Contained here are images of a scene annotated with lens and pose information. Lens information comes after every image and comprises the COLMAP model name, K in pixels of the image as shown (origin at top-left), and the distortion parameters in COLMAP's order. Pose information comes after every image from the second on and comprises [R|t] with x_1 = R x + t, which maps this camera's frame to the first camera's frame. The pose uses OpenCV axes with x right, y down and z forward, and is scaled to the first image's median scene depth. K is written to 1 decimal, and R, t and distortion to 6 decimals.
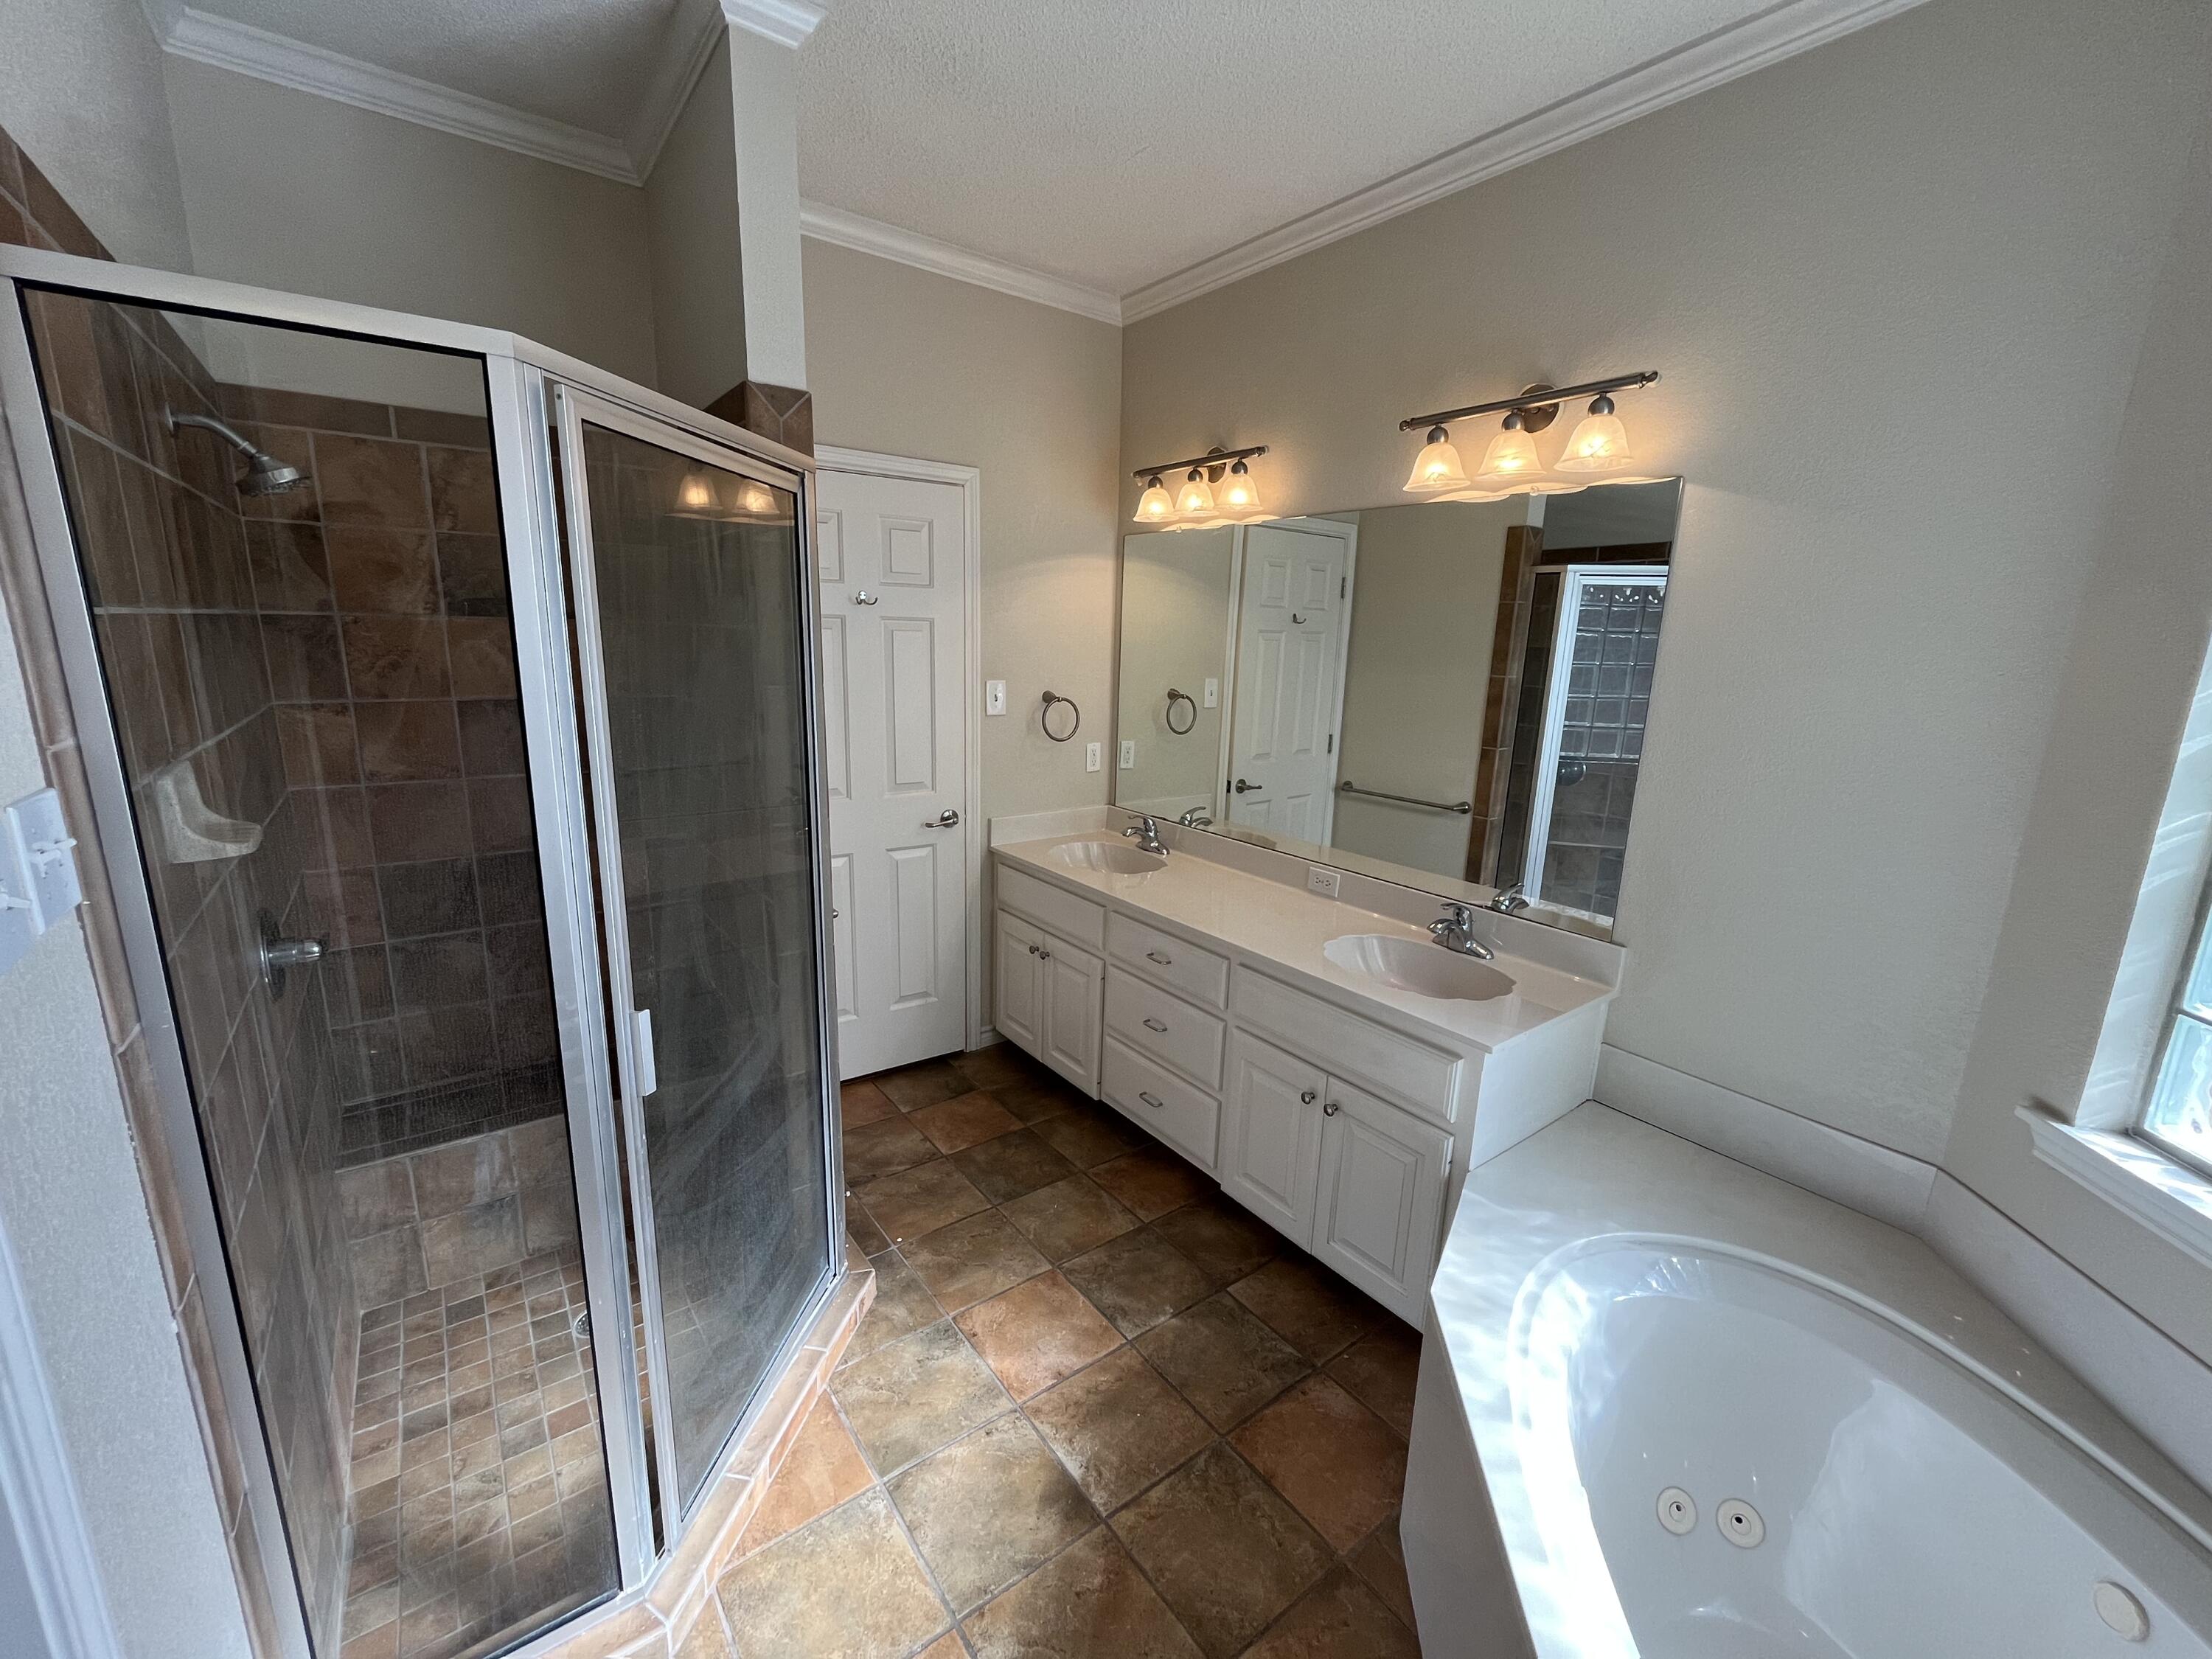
lens RADIAL K [[892.5, 0, 1104.6], [0, 892.5, 832.8], [0, 0, 1]] dist [-0.000275, -0.000015]
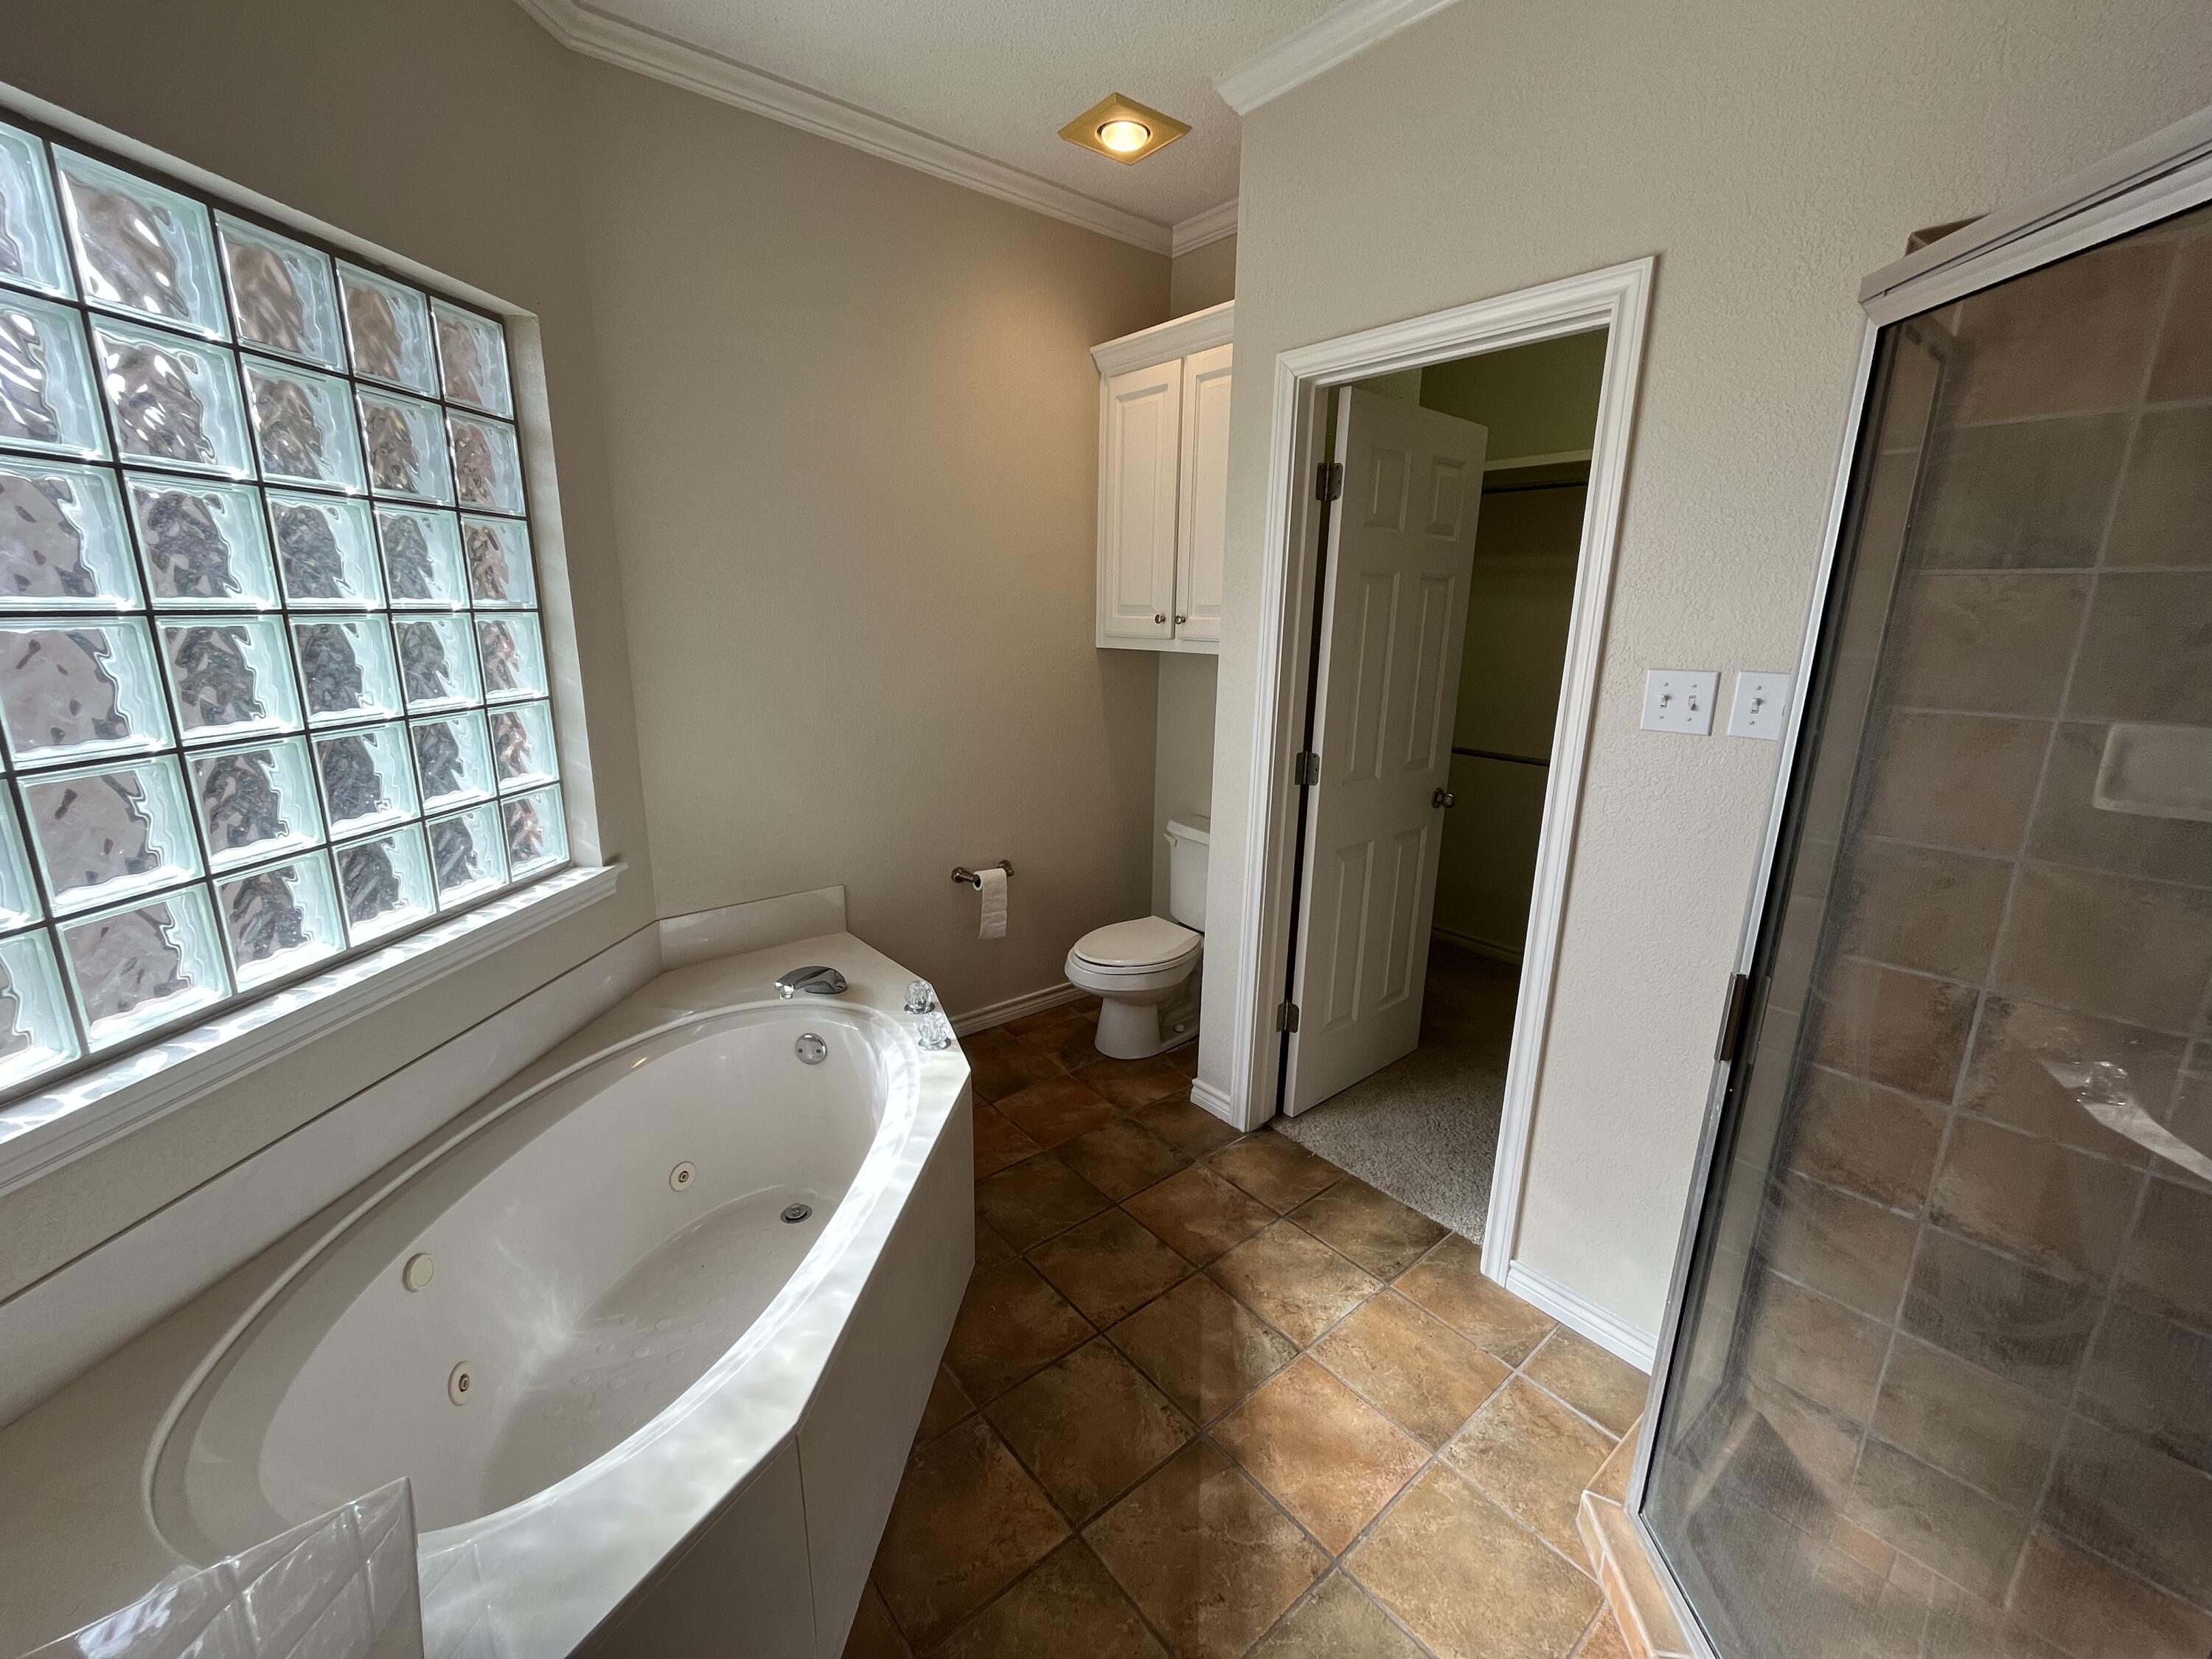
lens RADIAL K [[892.5, 0, 1103.5], [0, 892.5, 823.6], [0, 0, 1]] dist [-0.000275, -0.000015]
pose [[-0.998002, -0.032350, -0.054274, 0.168719], [-0.052912, 0.897382, 0.438071, -0.271529], [0.034533, 0.440068, -0.897300, 1.469426]]
